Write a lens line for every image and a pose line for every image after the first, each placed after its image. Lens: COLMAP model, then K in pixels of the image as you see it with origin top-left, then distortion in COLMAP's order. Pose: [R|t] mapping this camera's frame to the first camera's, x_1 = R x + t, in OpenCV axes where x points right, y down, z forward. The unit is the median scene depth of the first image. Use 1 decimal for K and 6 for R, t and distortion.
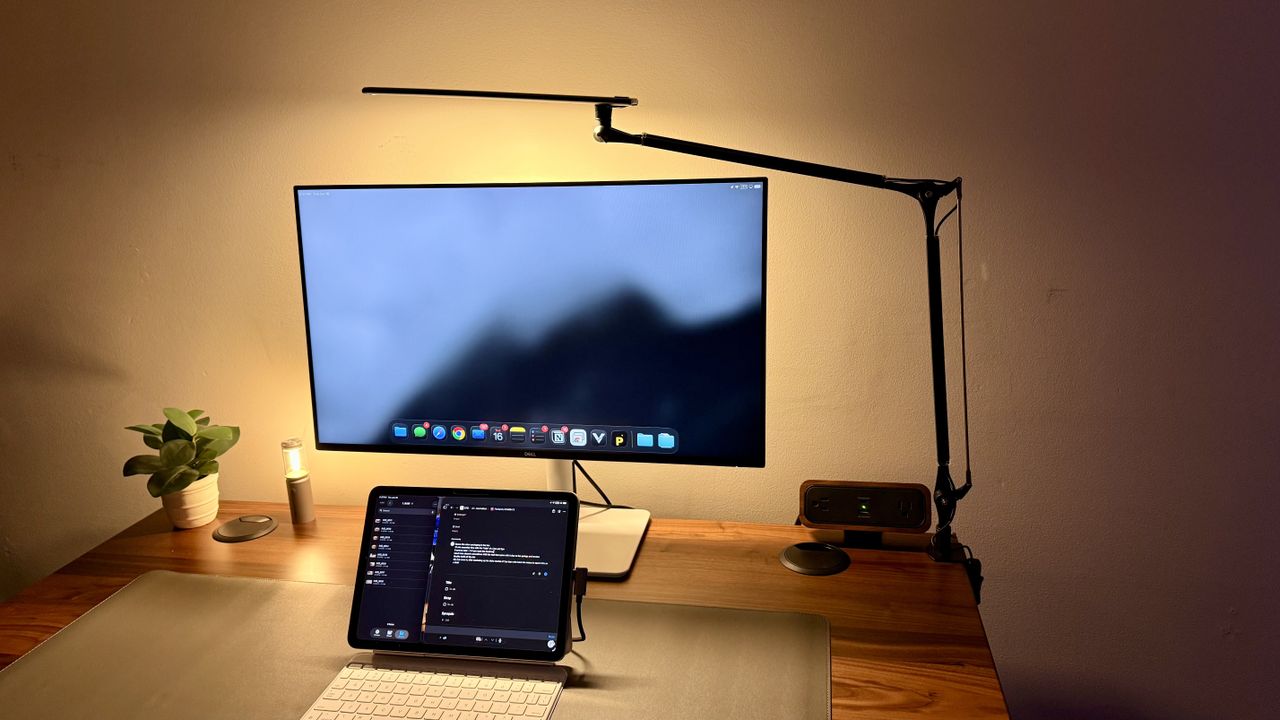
lens RADIAL K [[875.6, 0, 640.0], [0, 875.6, 360.0], [0, 0, 1]] dist [0.114468, -0.000678]
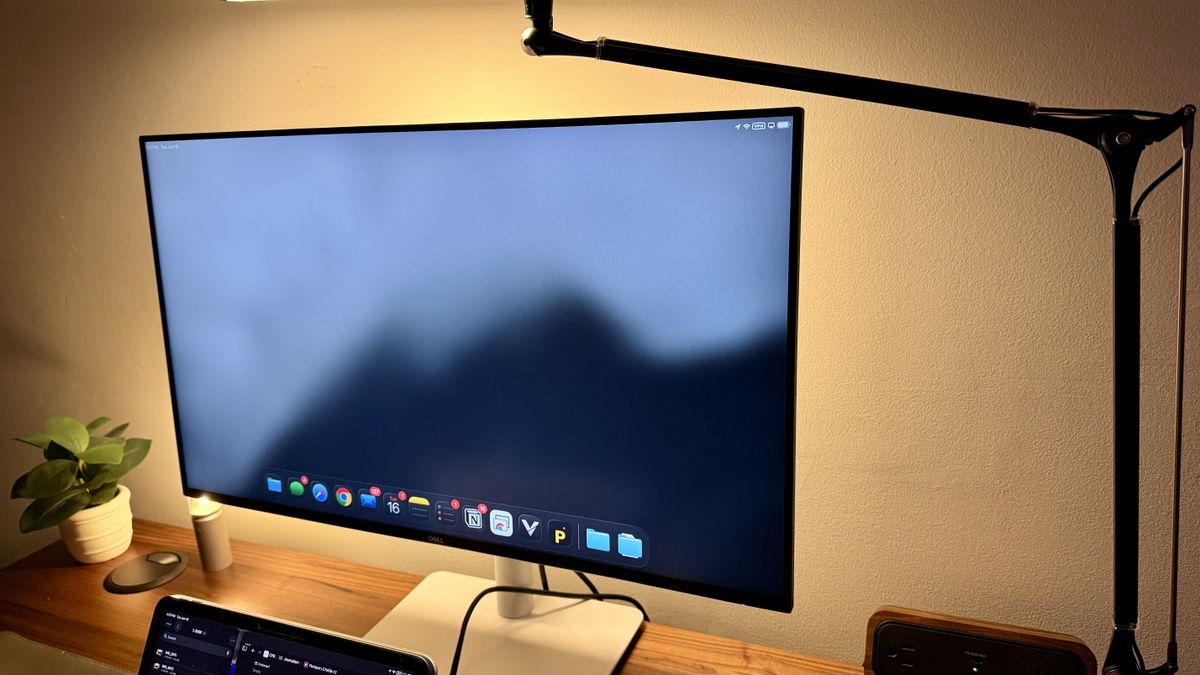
lens RADIAL K [[865.3, 0, 600.0], [0, 865.3, 337.5], [0, 0, 1]] dist [0.040901, -0.046086]
pose [[0.975866, 0.039492, -0.214769, 0.131359], [-0.031085, 0.998618, 0.042382, -0.076744], [0.216146, -0.034683, 0.975745, 0.403424]]
